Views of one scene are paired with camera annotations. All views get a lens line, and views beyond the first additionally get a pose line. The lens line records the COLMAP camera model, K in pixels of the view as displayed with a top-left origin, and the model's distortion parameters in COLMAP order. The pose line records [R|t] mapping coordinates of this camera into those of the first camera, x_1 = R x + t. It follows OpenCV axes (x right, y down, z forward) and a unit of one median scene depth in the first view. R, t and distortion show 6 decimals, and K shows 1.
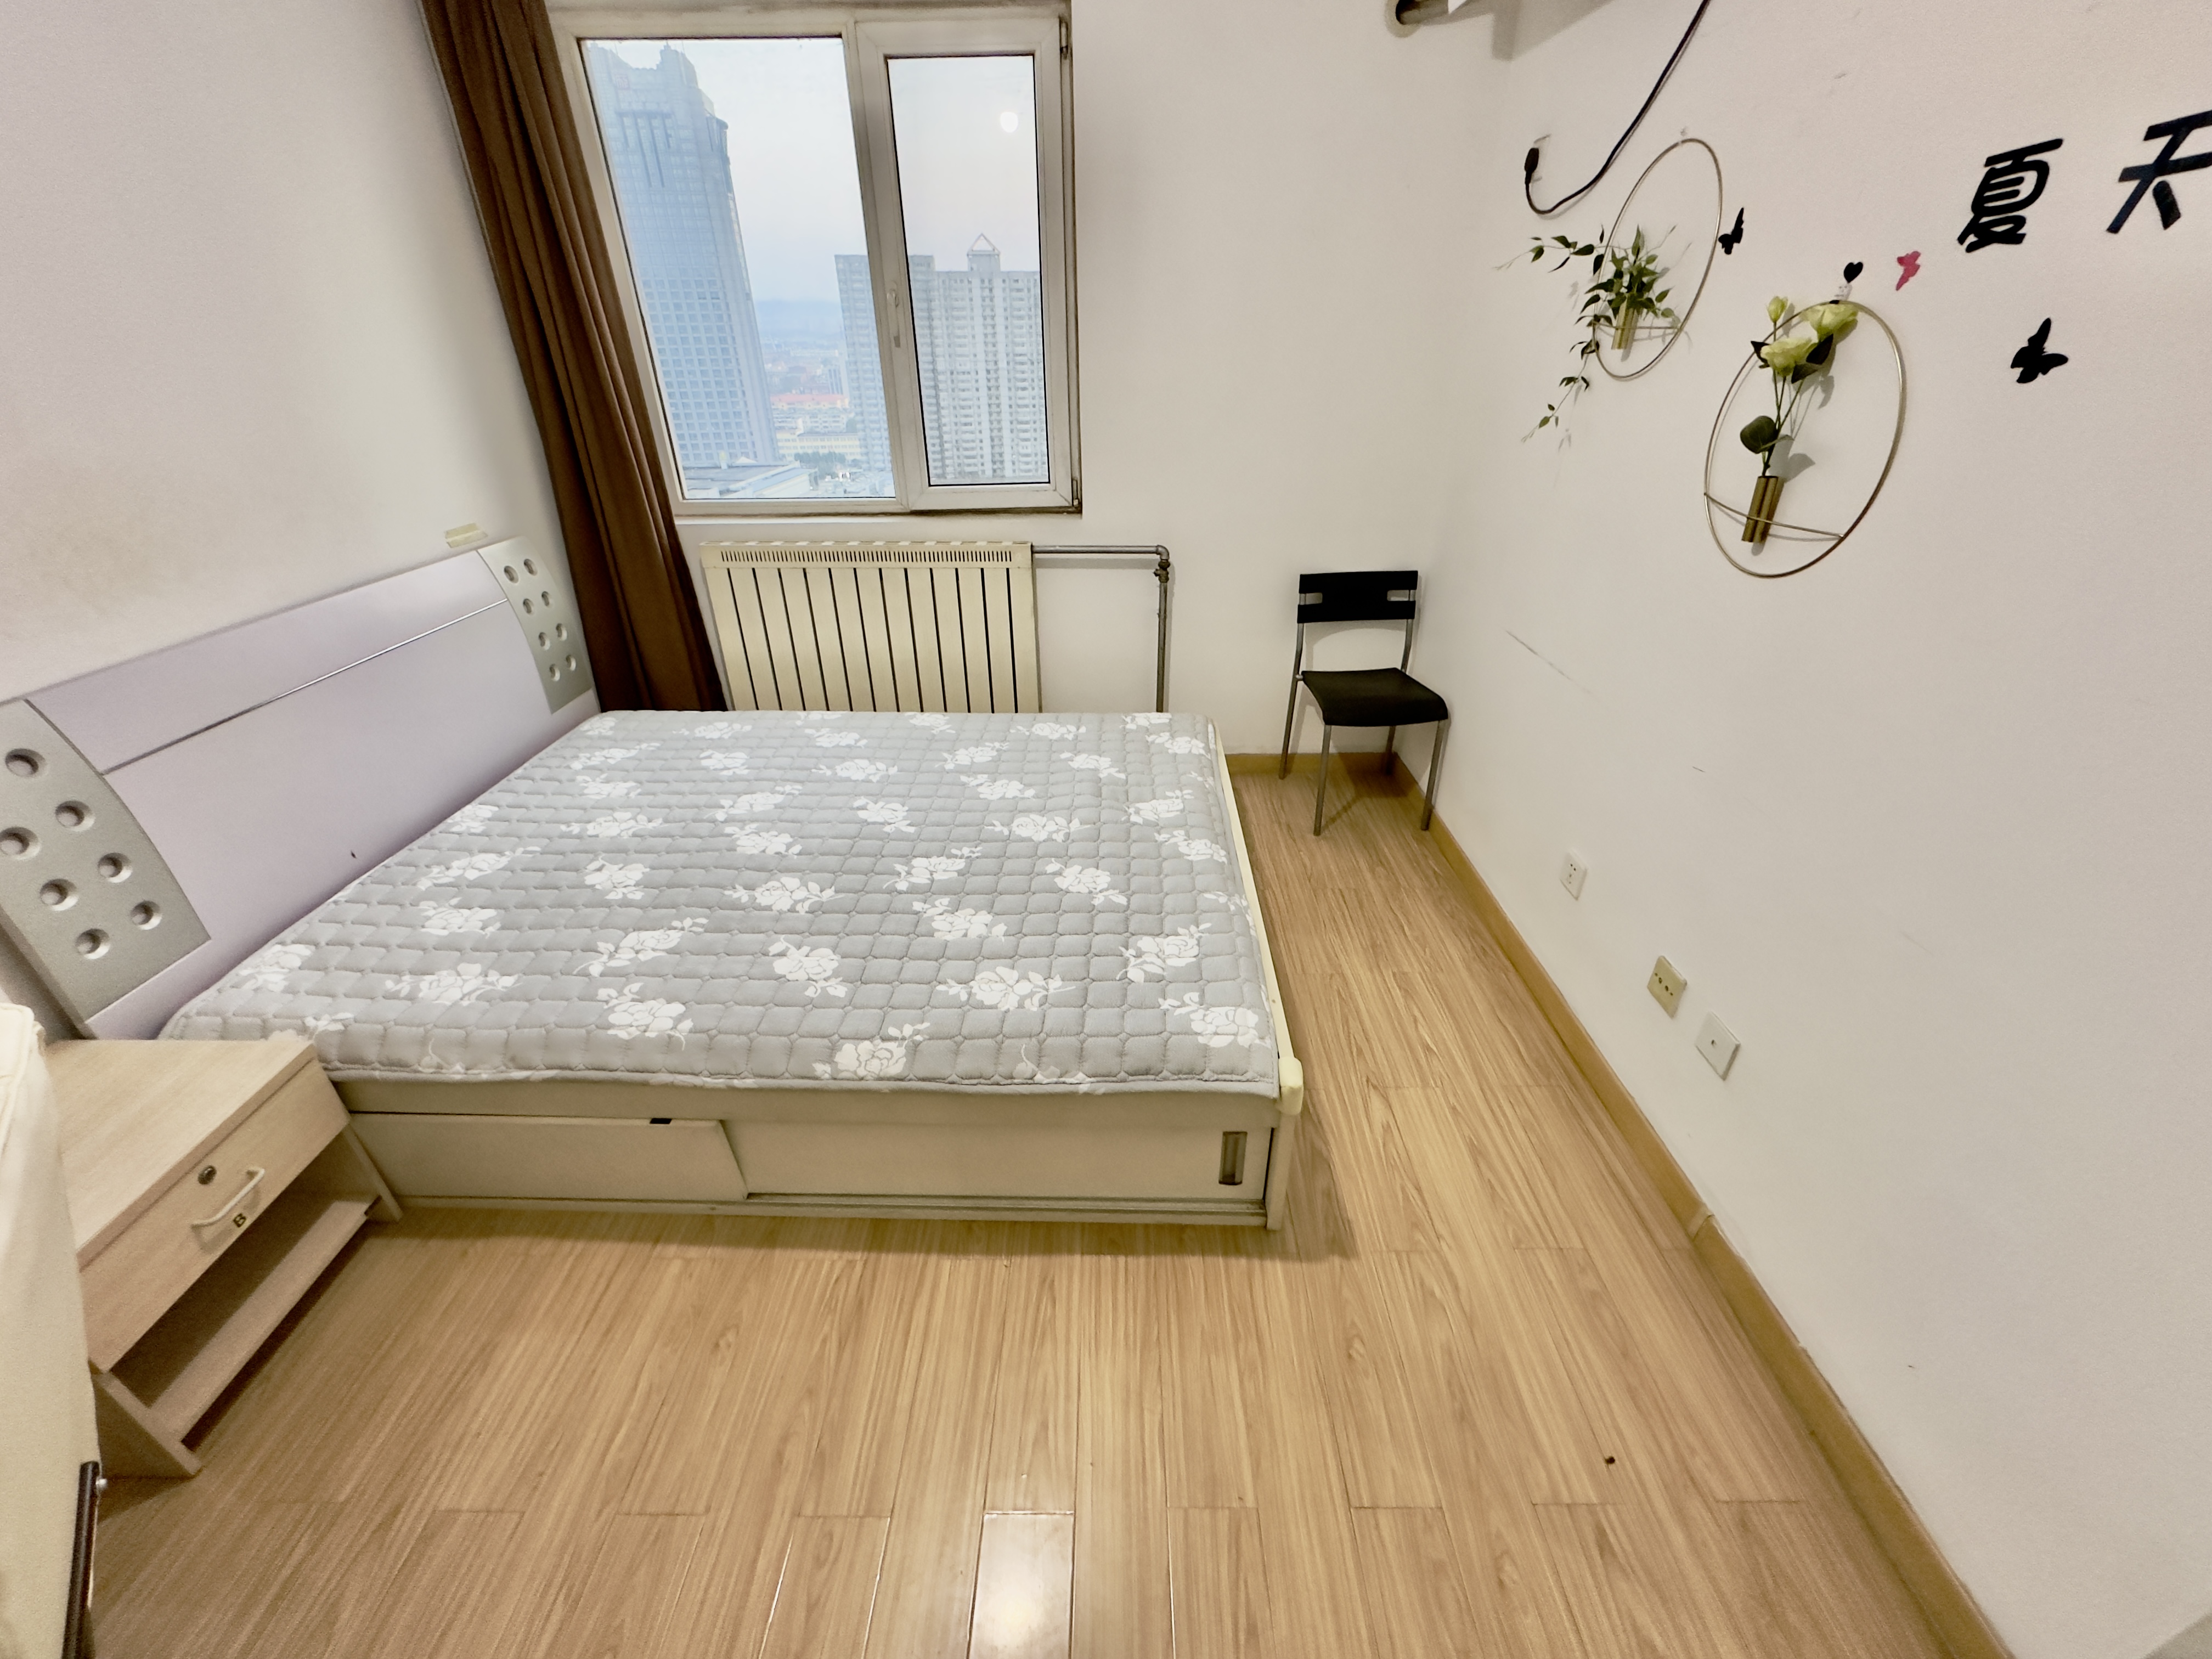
lens RADIAL K [[879.0, 0, 1101.0], [0, 879.0, 825.5], [0, 0, 1]] dist [-0.005916, 0.001022]
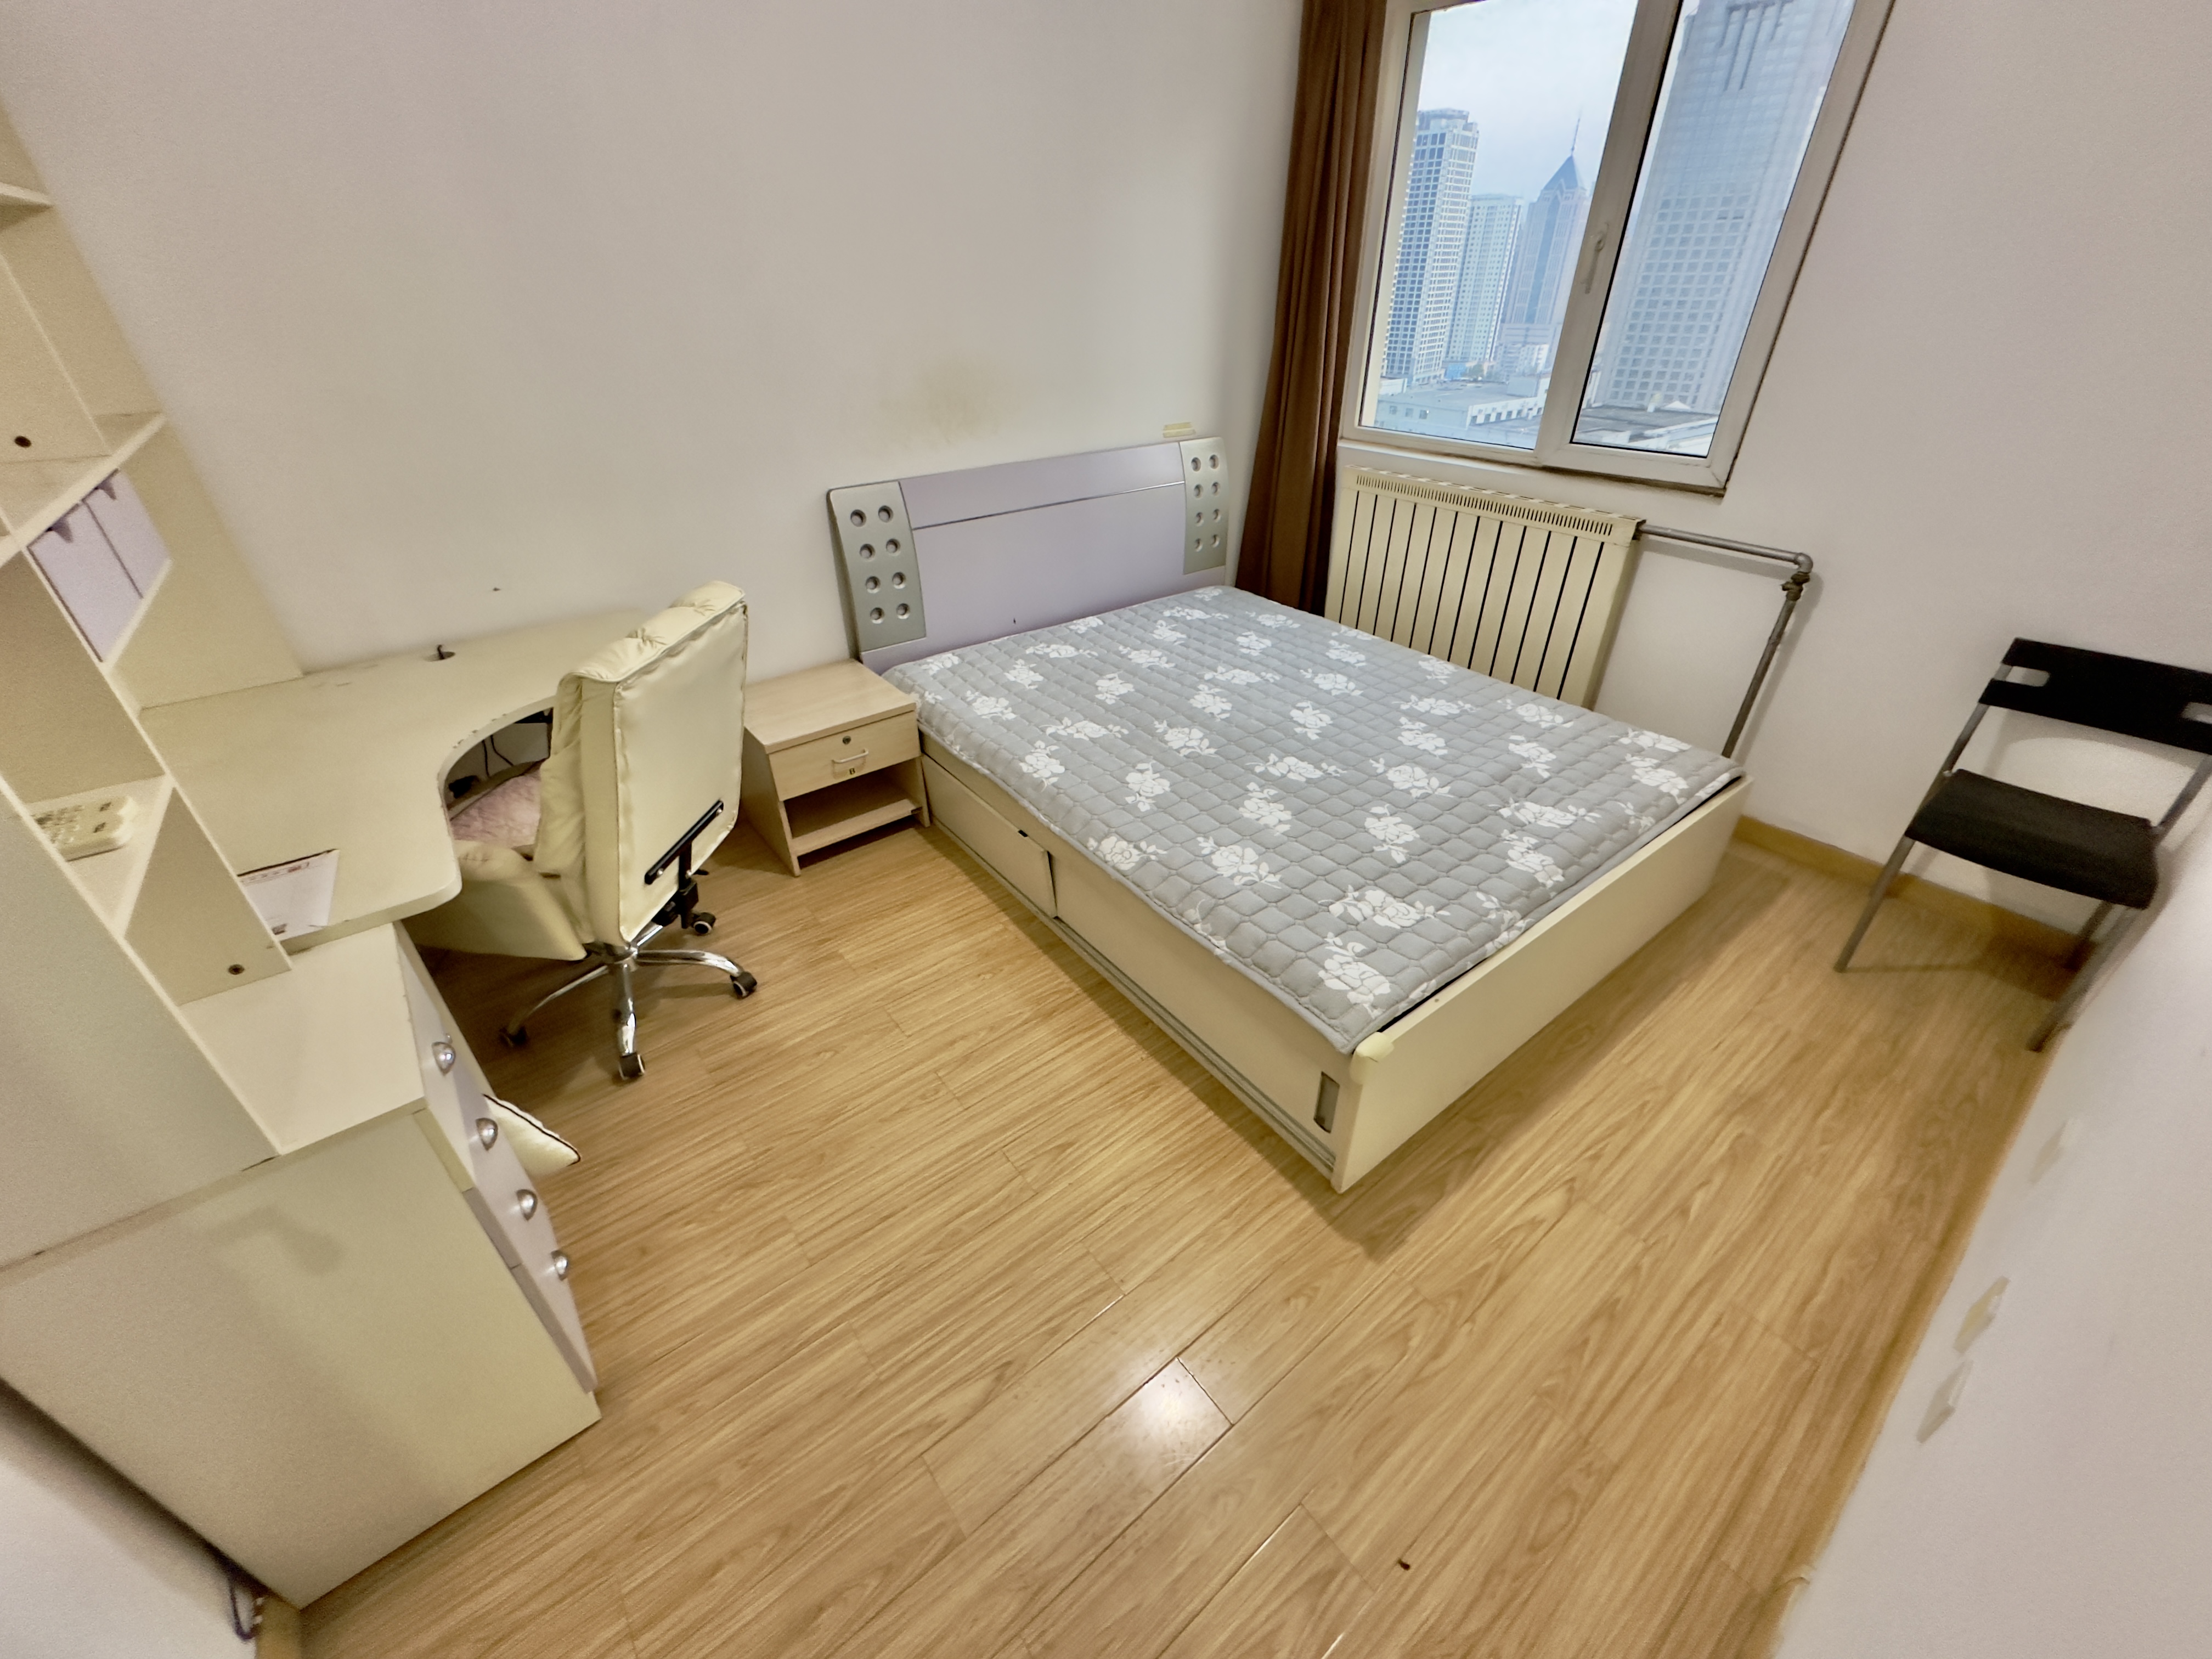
lens RADIAL K [[879.0, 0, 1105.7], [0, 879.0, 827.8], [0, 0, 1]] dist [-0.005916, 0.001022]
pose [[0.622251, 0.421457, -0.659680, 0.463932], [-0.377942, 0.899721, 0.218316, -0.040877], [0.685538, 0.113473, 0.719139, 0.020716]]
